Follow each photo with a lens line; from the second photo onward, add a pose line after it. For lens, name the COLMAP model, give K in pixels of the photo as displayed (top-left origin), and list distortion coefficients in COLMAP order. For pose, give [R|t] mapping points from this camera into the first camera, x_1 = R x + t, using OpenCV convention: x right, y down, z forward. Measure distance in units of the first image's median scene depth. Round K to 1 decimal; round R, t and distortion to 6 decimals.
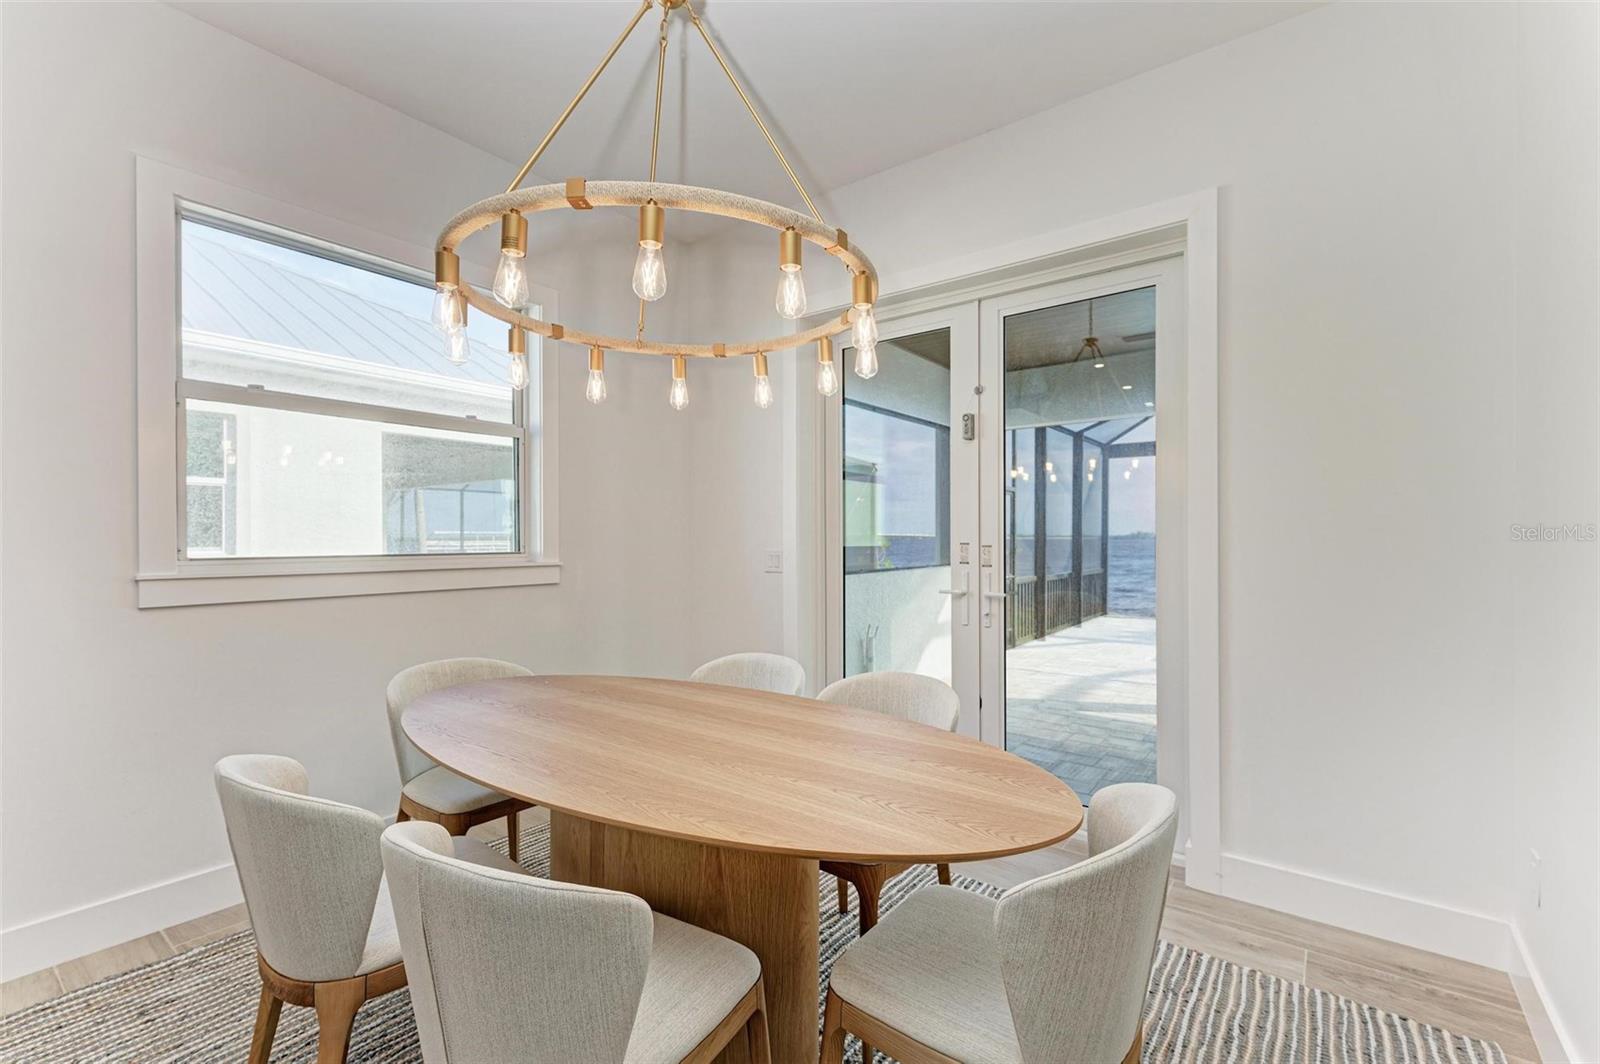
lens RADIAL K [[688.7, 0, 804.4], [0, 688.7, 543.1], [0, 0, 1]] dist [0.007410, 0.000227]
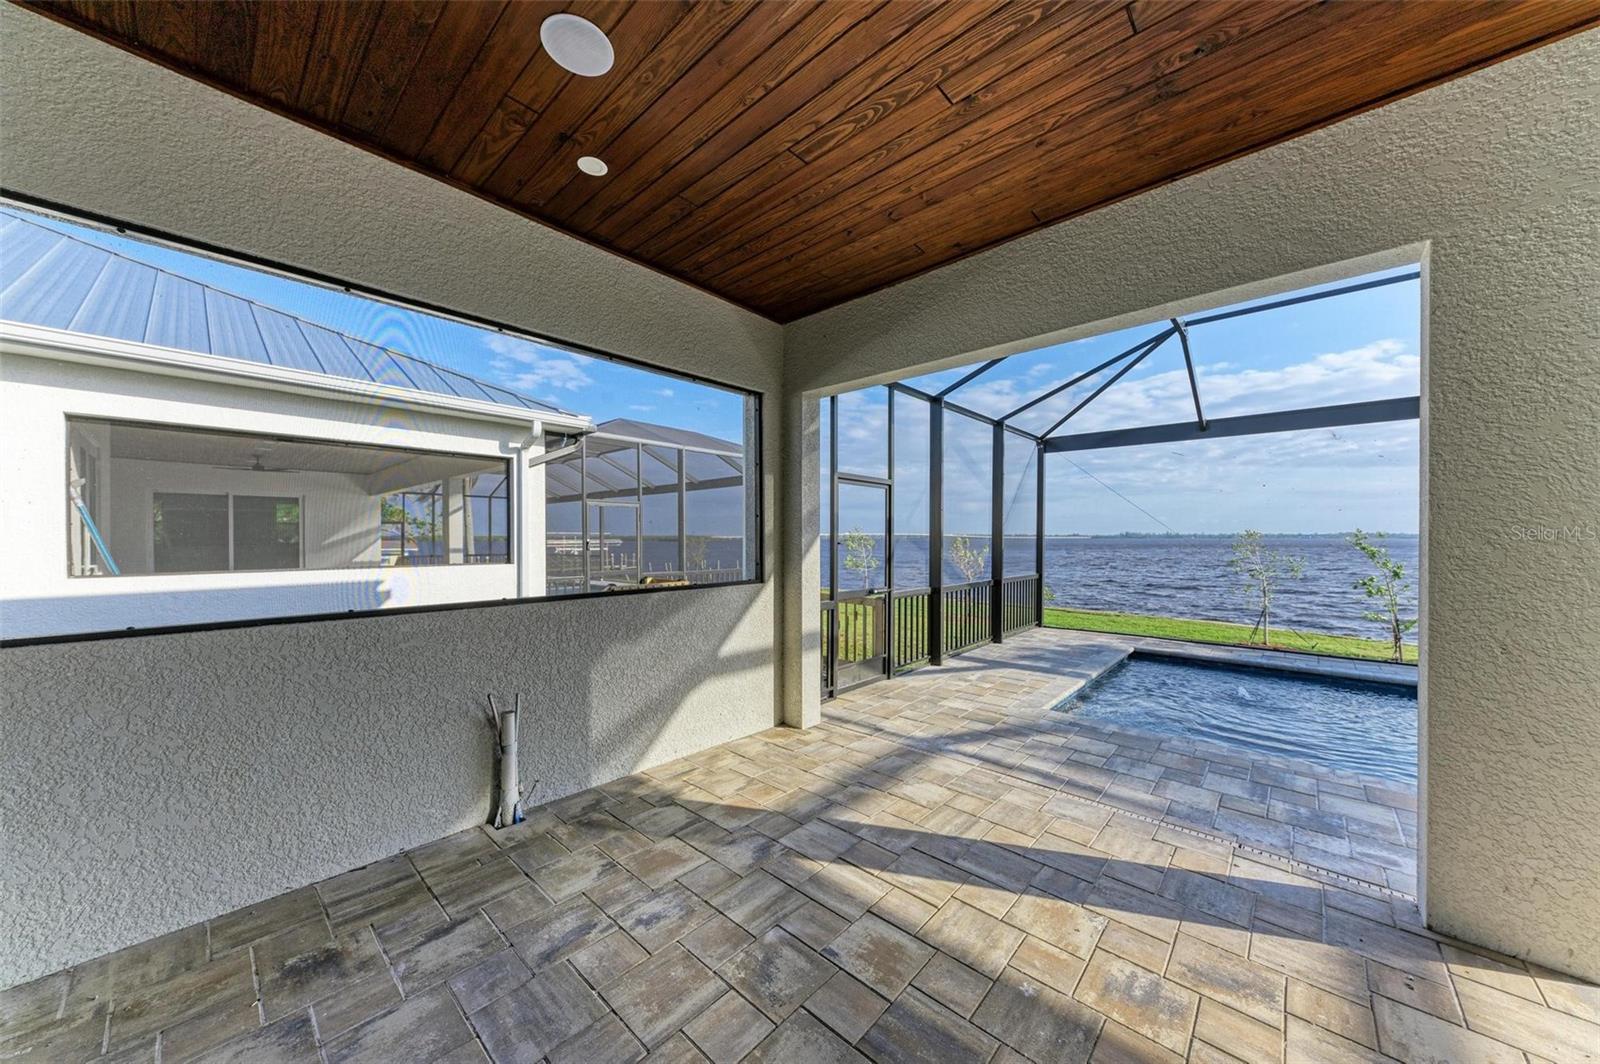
lens RADIAL K [[547.7, 0, 797.4], [0, 547.7, 527.2], [0, 0, 1]] dist [0.006240, -0.000363]
pose [[0.996072, -0.003497, -0.088476, 0.203788], [0.001112, 0.999635, -0.026999, -0.004774], [0.088539, 0.026795, 0.995712, 0.281378]]
